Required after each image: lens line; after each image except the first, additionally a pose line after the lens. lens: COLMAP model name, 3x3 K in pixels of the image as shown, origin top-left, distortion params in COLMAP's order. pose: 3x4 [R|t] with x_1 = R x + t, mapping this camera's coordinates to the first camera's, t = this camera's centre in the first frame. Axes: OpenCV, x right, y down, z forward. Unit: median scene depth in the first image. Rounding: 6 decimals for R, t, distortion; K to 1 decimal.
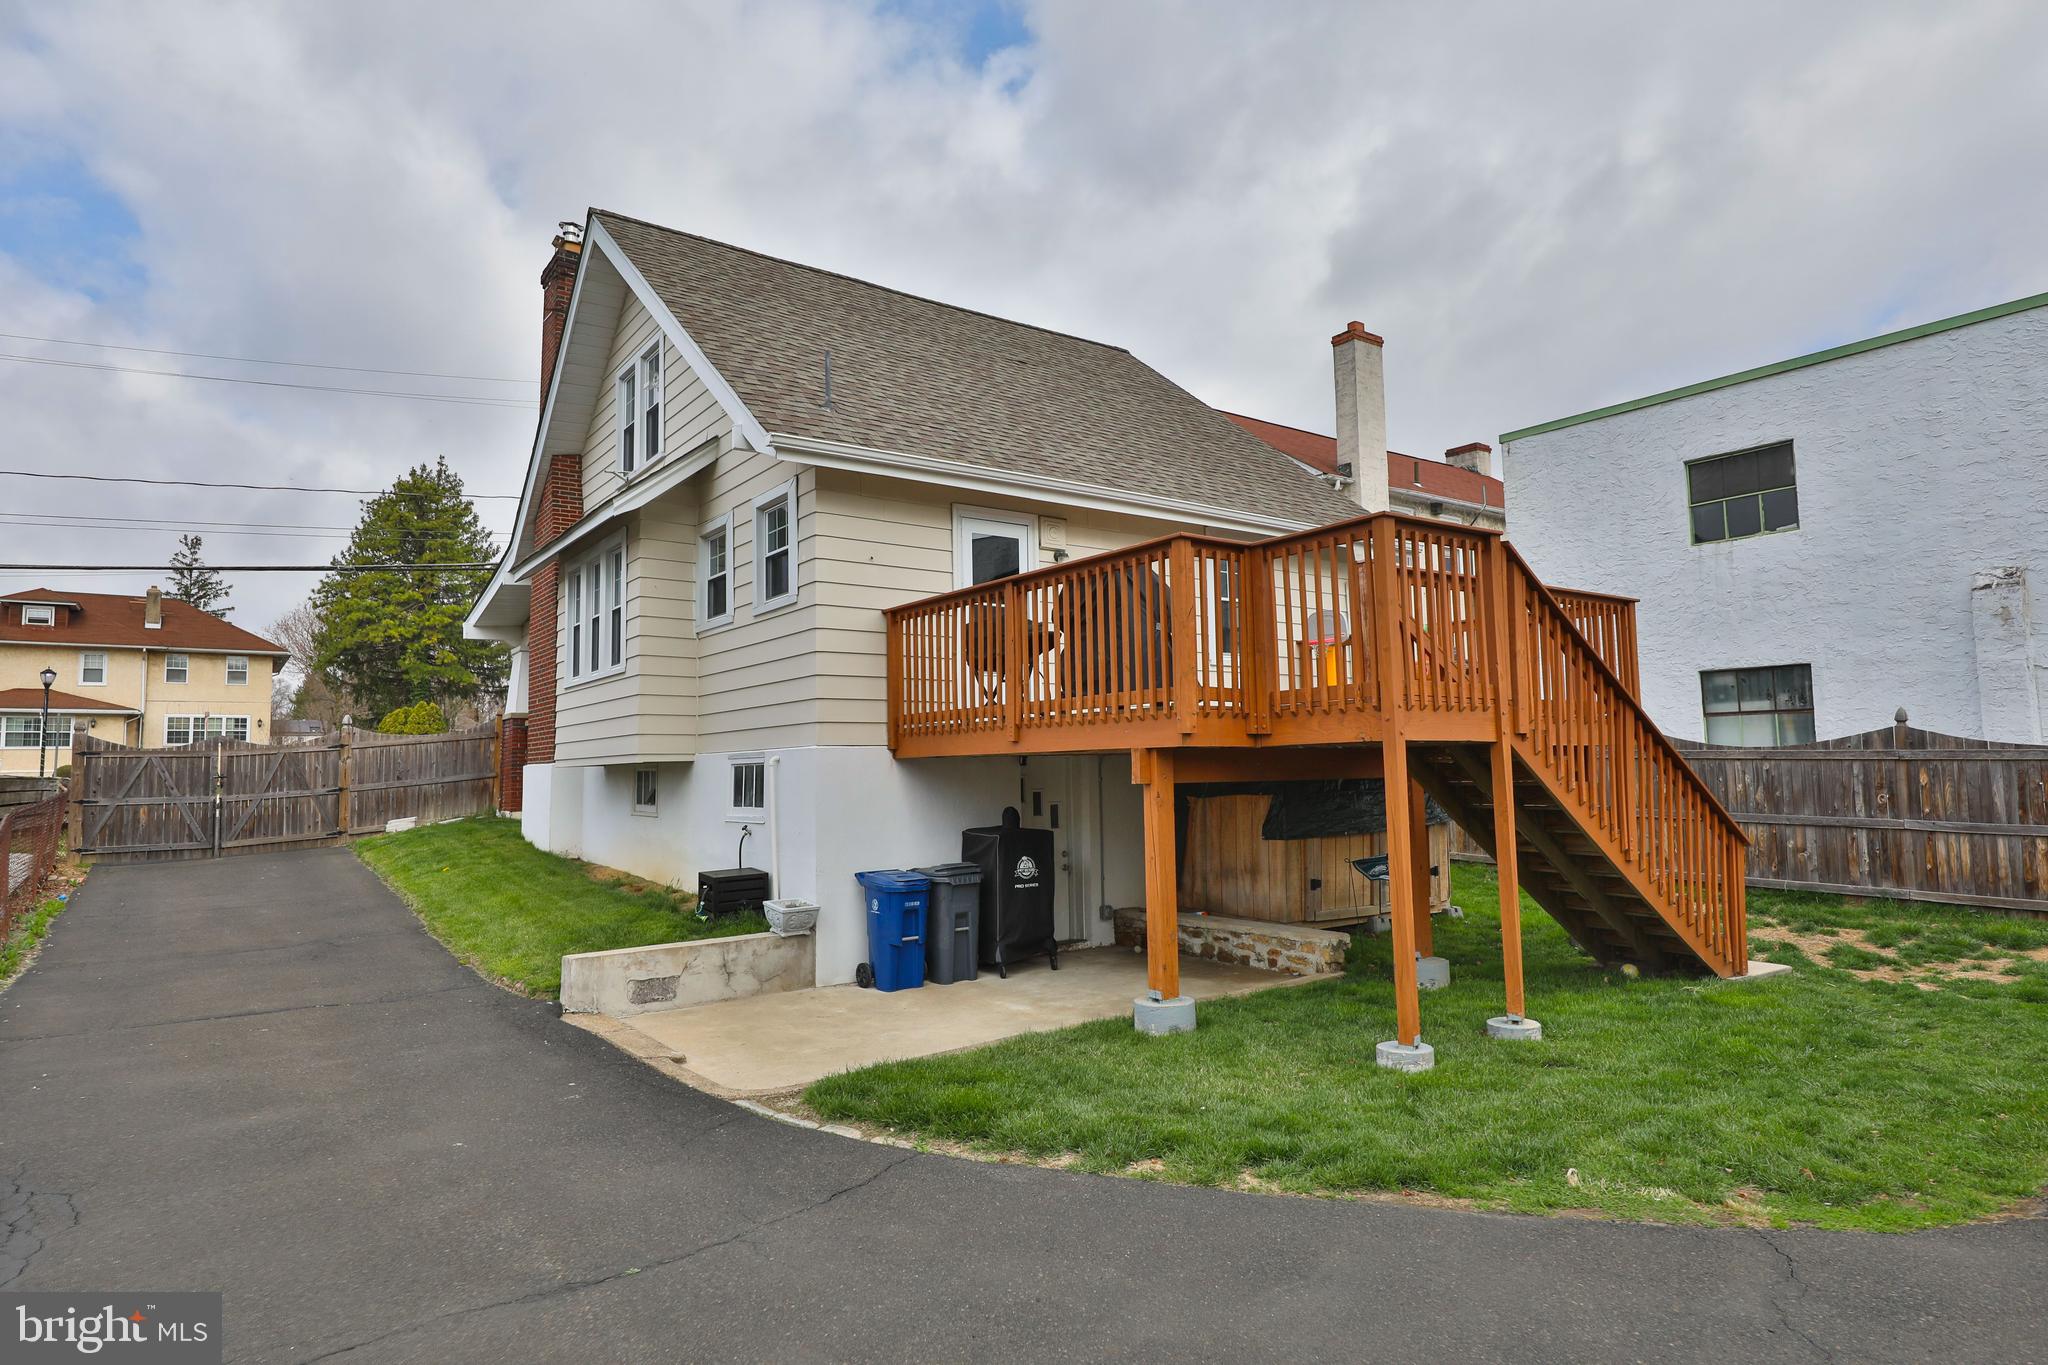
lens RADIAL K [[1131.5, 0, 1024.0], [0, 1131.5, 682.5], [0, 0, 1]] dist [0.007076, -0.000582]
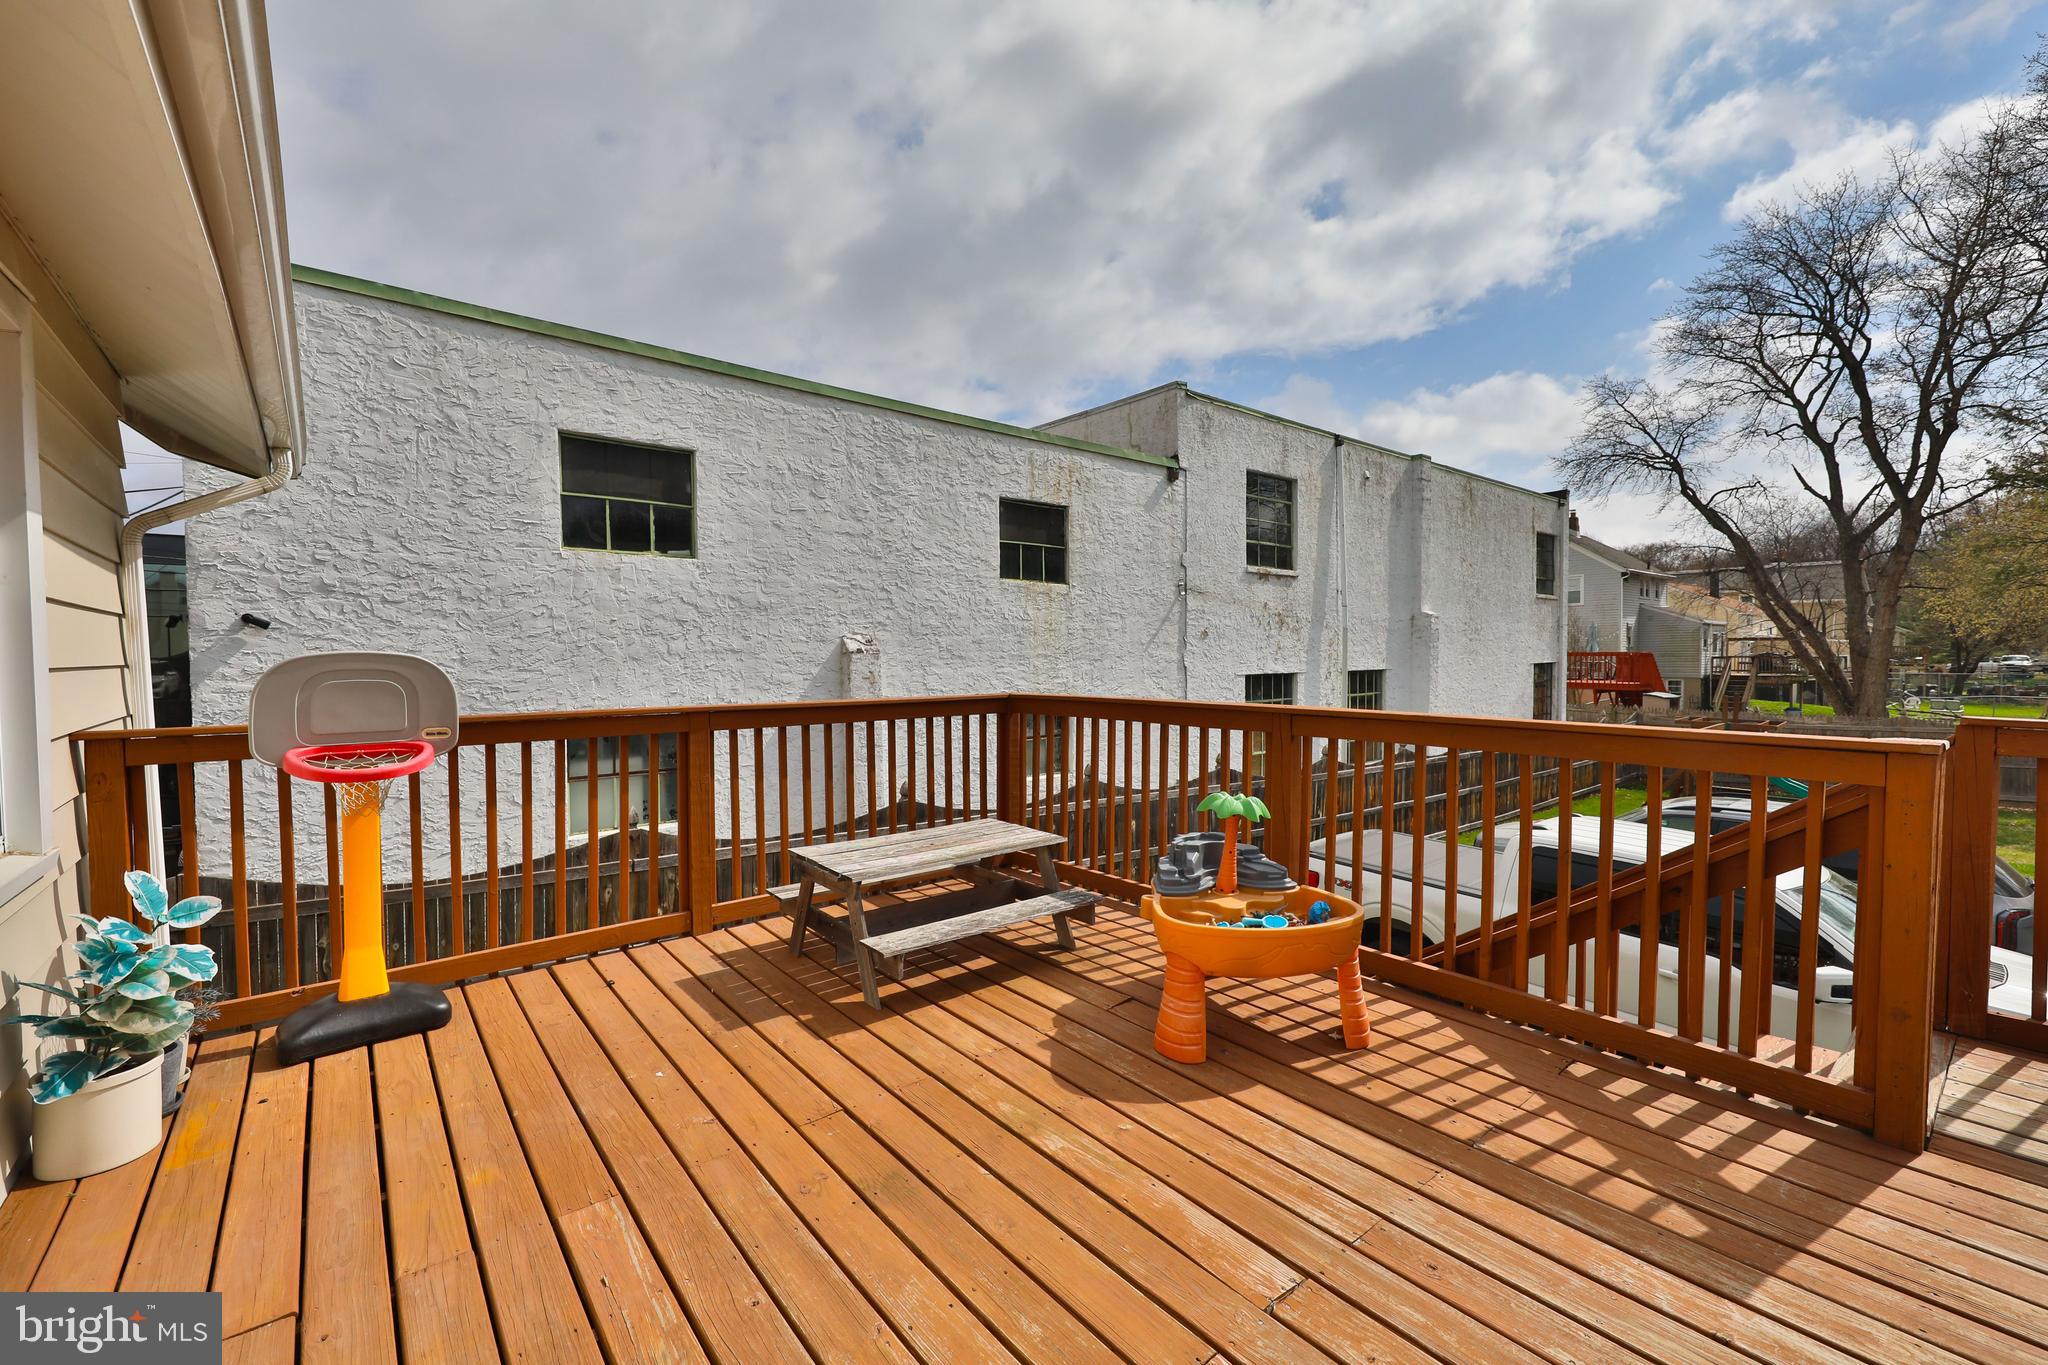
lens RADIAL K [[843.5, 0, 1053.1], [0, 843.5, 677.5], [0, 0, 1]] dist [-0.000798, -0.000053]
pose [[-0.080697, -0.014008, 0.996640, 0.020389], [-0.074368, 0.997199, 0.007994, -0.061996], [-0.993960, -0.073473, -0.081513, 0.681994]]
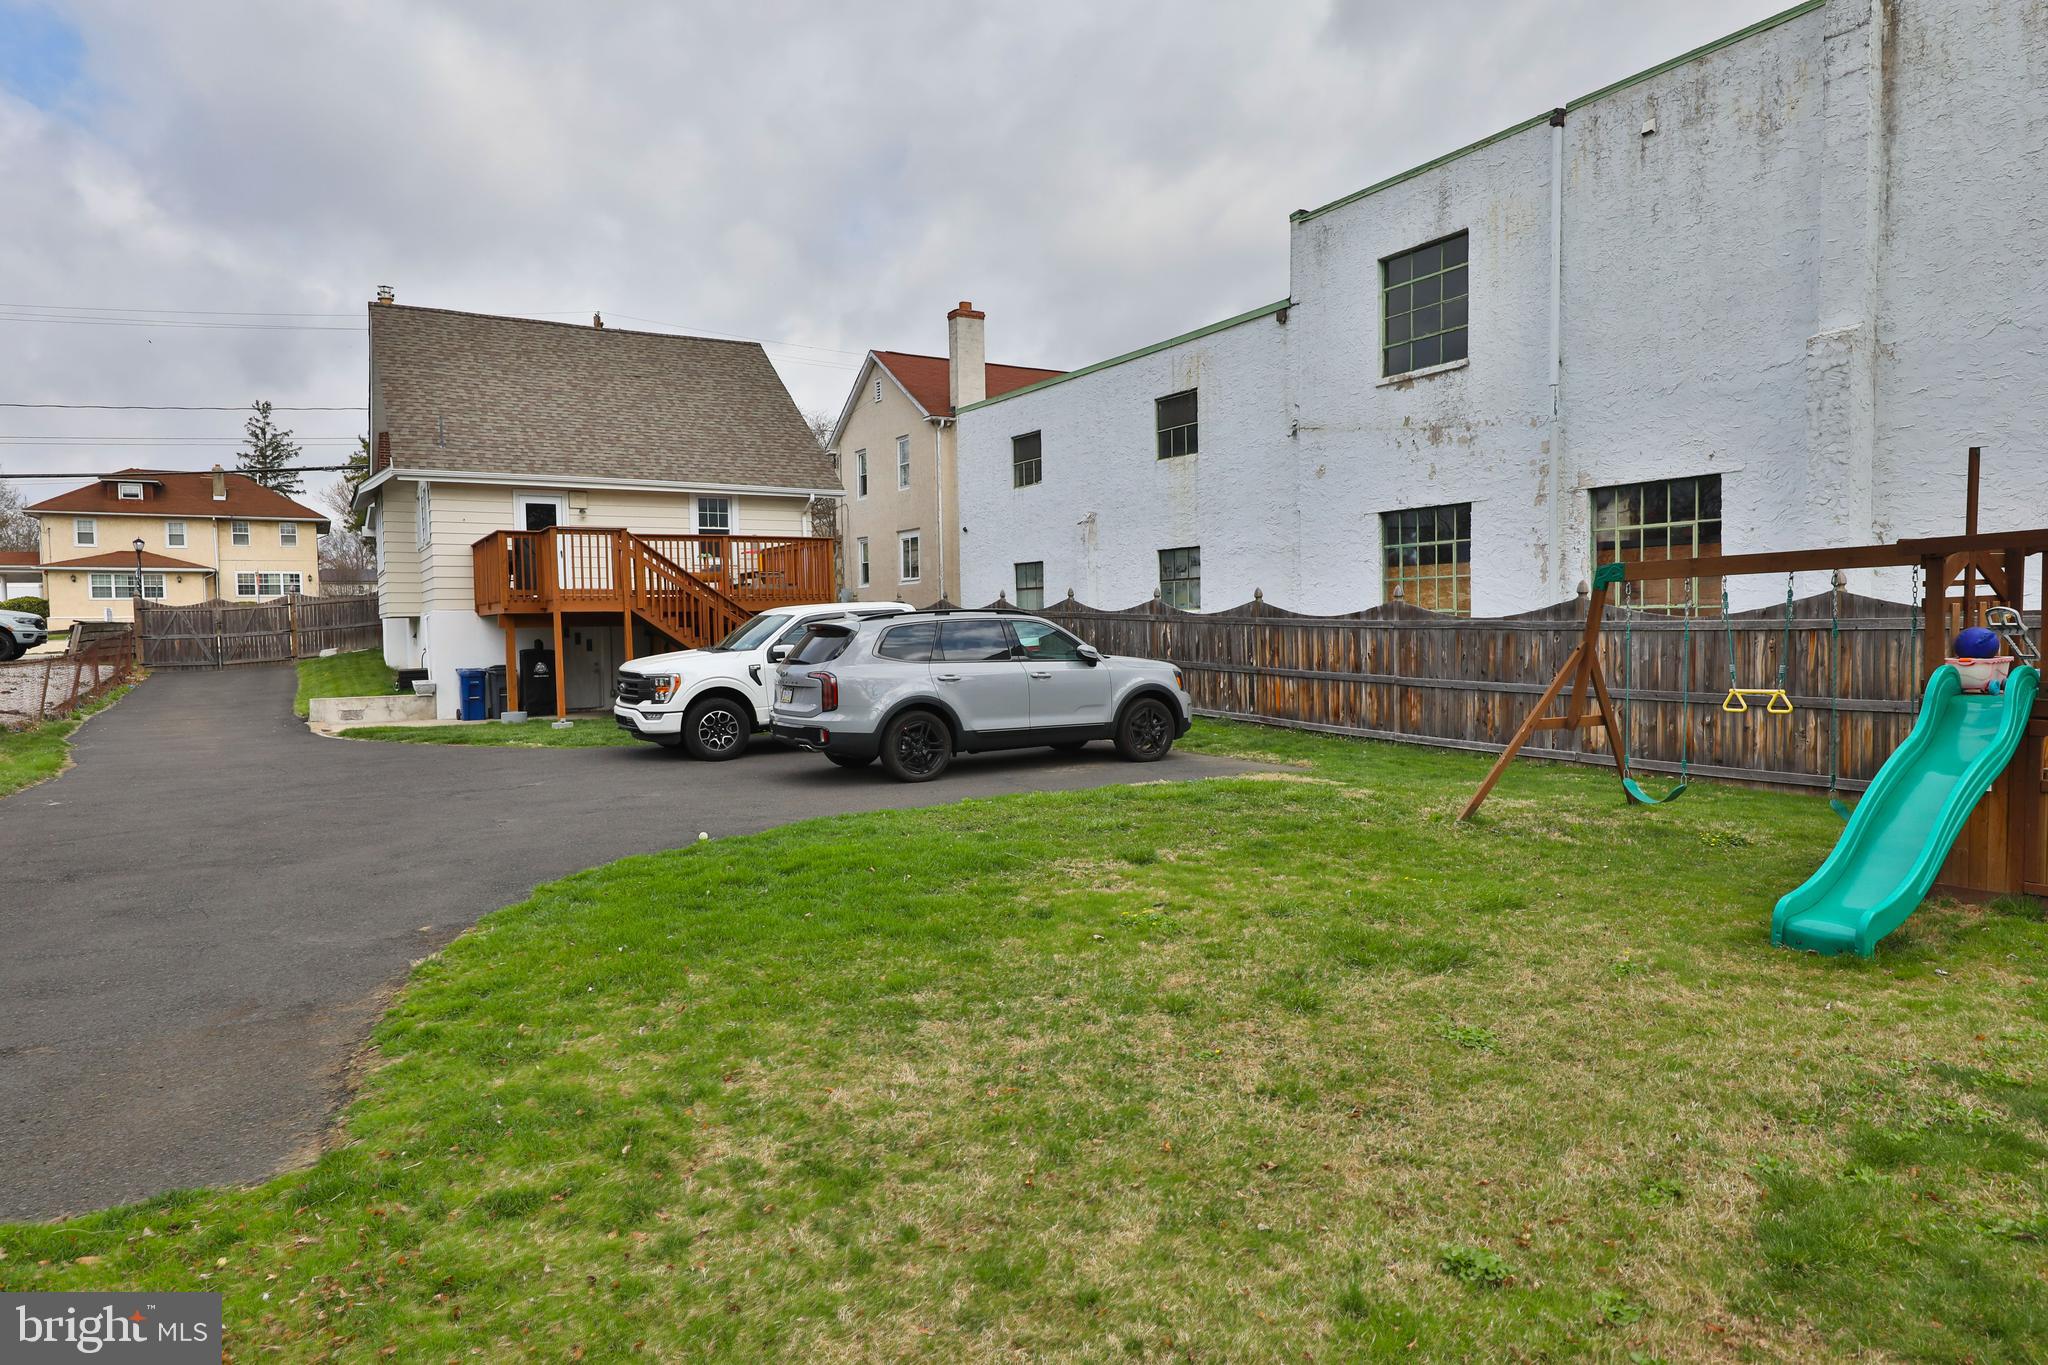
lens RADIAL K [[1183.0, 0, 1024.0], [0, 1183.0, 682.5], [0, 0, 1]] dist [0.000519, 0.000271]
pose [[0.996396, 0.007342, -0.084504, 0.708019], [0.003873, 0.991270, 0.131794, -0.062829], [0.084733, -0.131646, 0.987669, -0.723076]]
